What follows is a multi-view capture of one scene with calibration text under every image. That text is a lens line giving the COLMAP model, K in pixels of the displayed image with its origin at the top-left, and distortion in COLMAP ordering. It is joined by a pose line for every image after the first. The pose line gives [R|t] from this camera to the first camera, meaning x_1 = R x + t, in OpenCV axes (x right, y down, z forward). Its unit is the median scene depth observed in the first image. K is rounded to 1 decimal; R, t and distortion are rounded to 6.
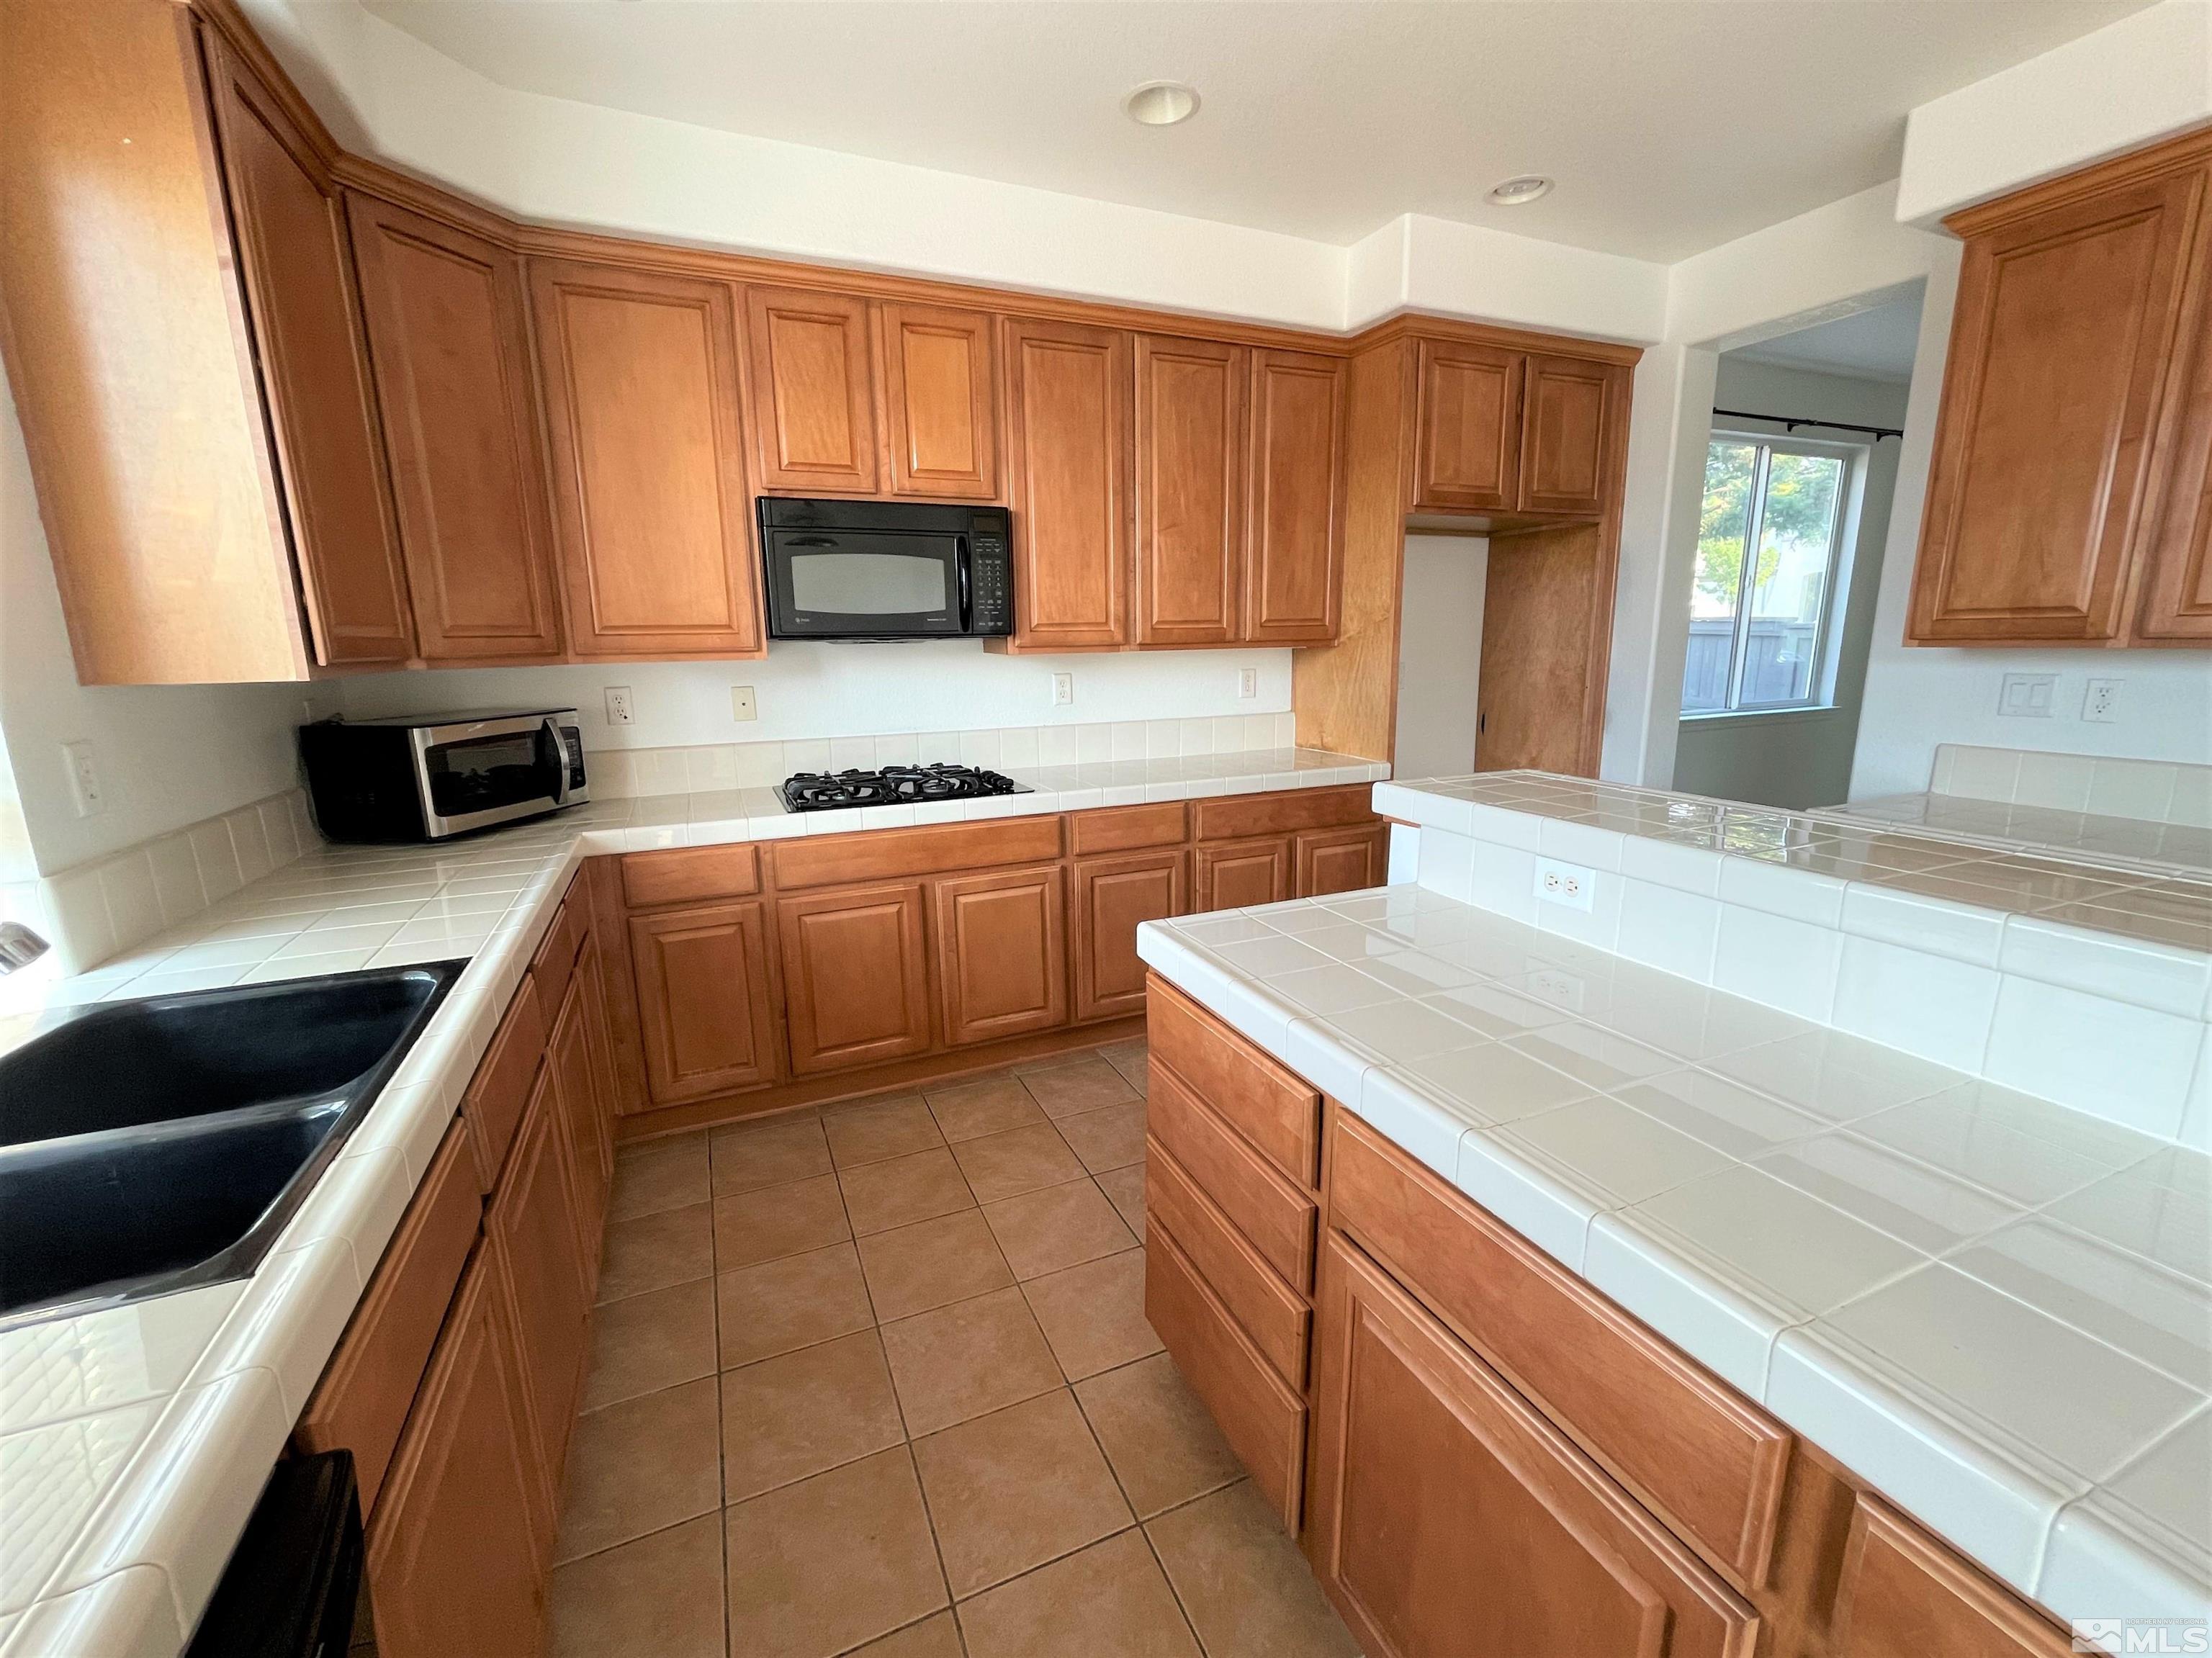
lens RADIAL K [[895.8, 0, 1083.6], [0, 895.8, 813.2], [0, 0, 1]] dist [0.000517, 0.001842]
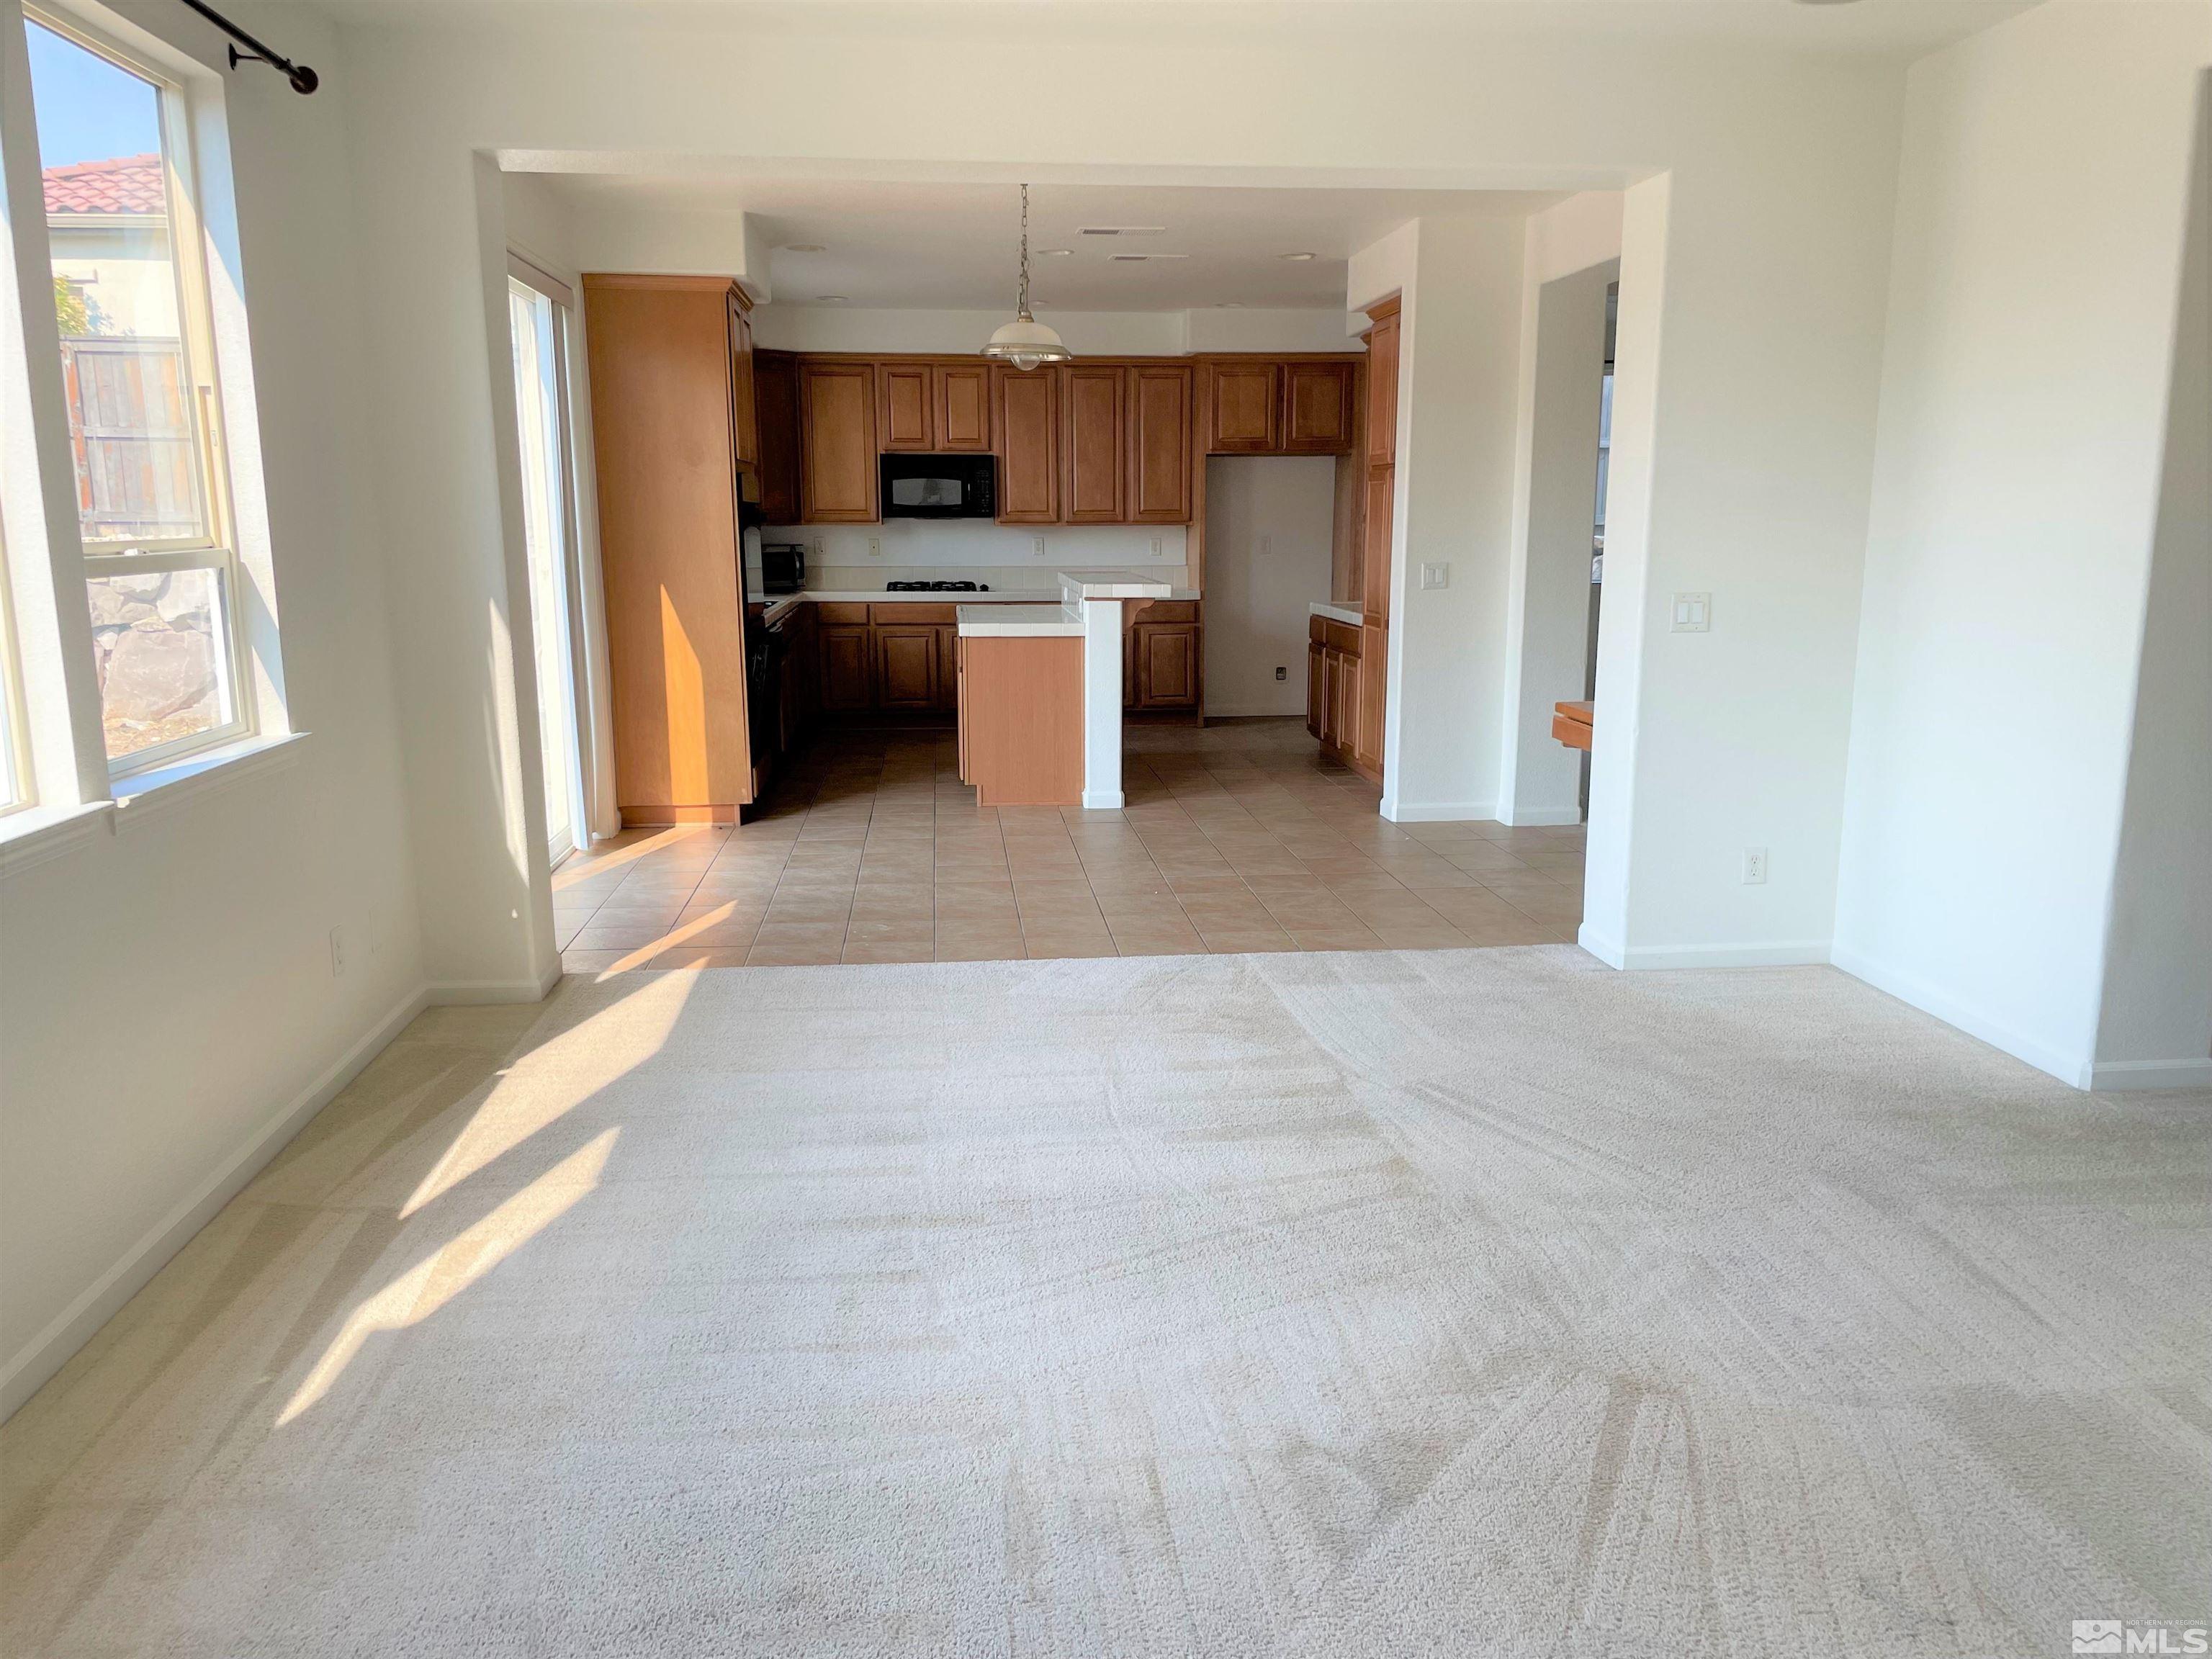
lens RADIAL K [[1689.8, 0, 1099.3], [0, 1689.8, 839.9], [0, 0, 1]] dist [0.075387, -0.016981]
pose [[0.949941, 0.071853, -0.304055, 1.572217], [-0.072482, 0.997327, 0.009231, 0.554240], [0.303906, 0.013269, 0.952610, -2.976779]]
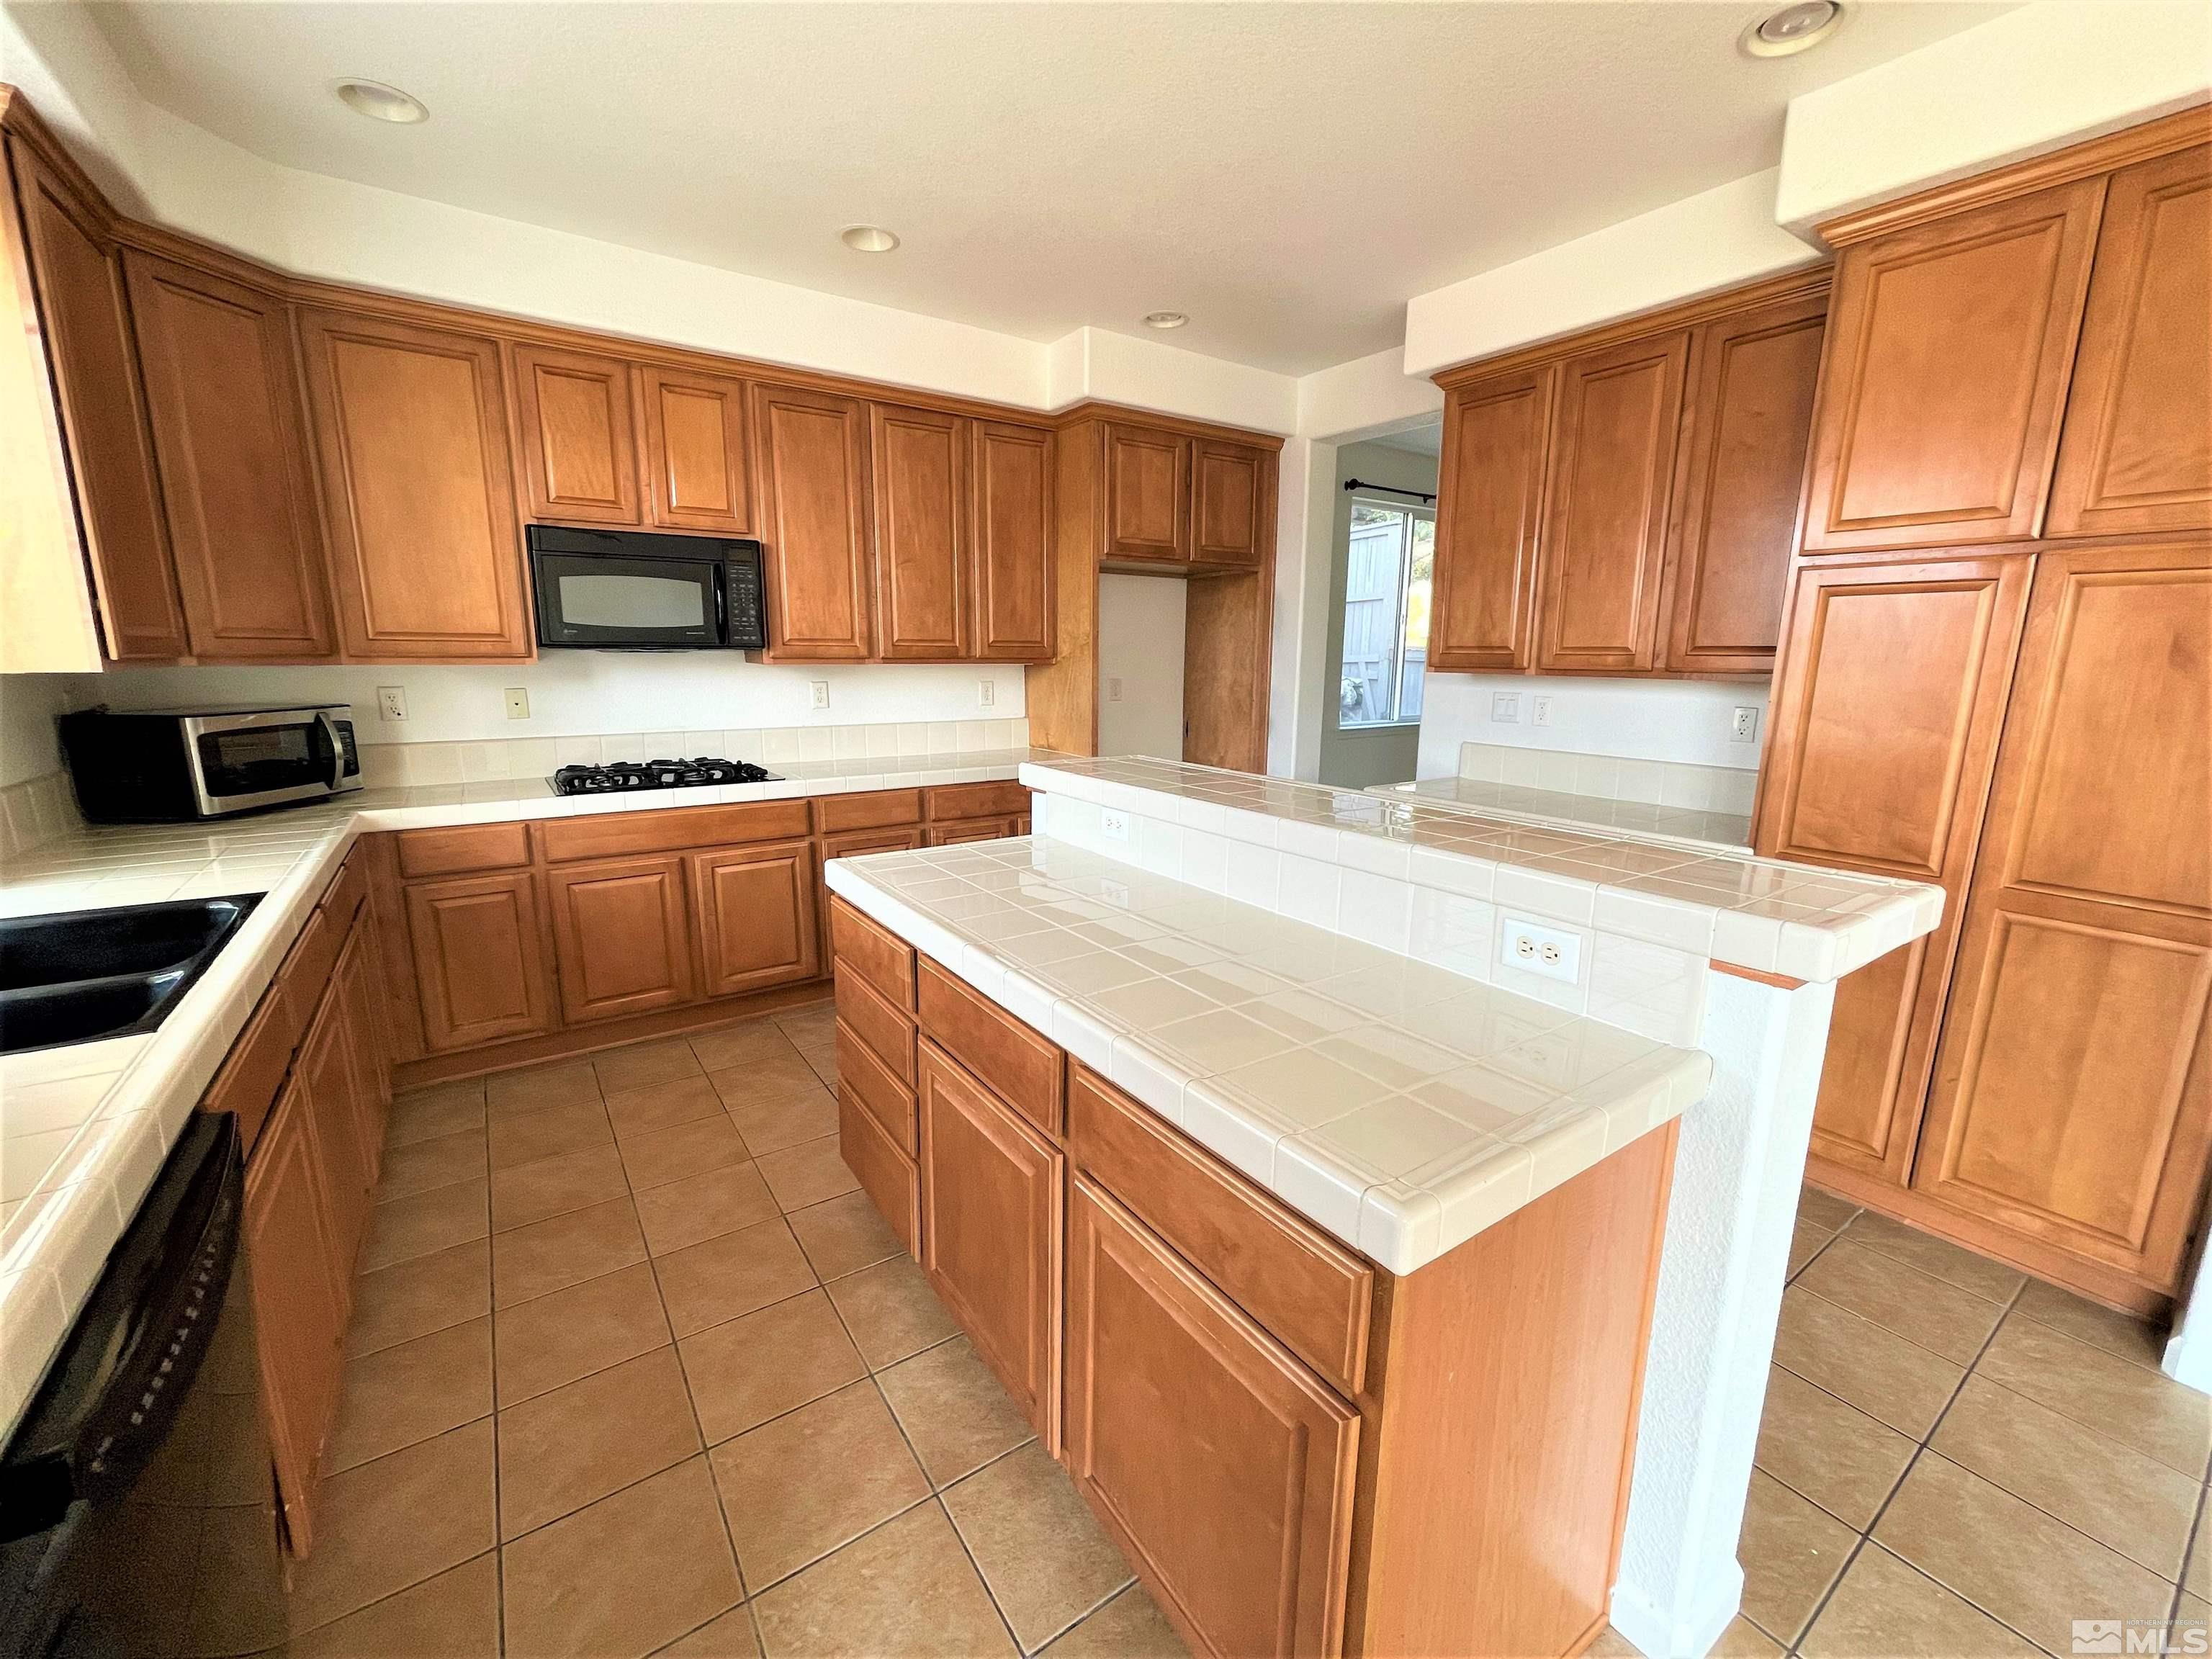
lens RADIAL K [[895.9, 0, 1088.7], [0, 895.9, 819.1], [0, 0, 1]] dist [0.000517, 0.001842]
pose [[0.981760, -0.012316, 0.189723, 0.126541], [0.014624, 0.999835, -0.010774, 0.051703], [-0.189559, 0.013352, 0.981779, -0.273026]]
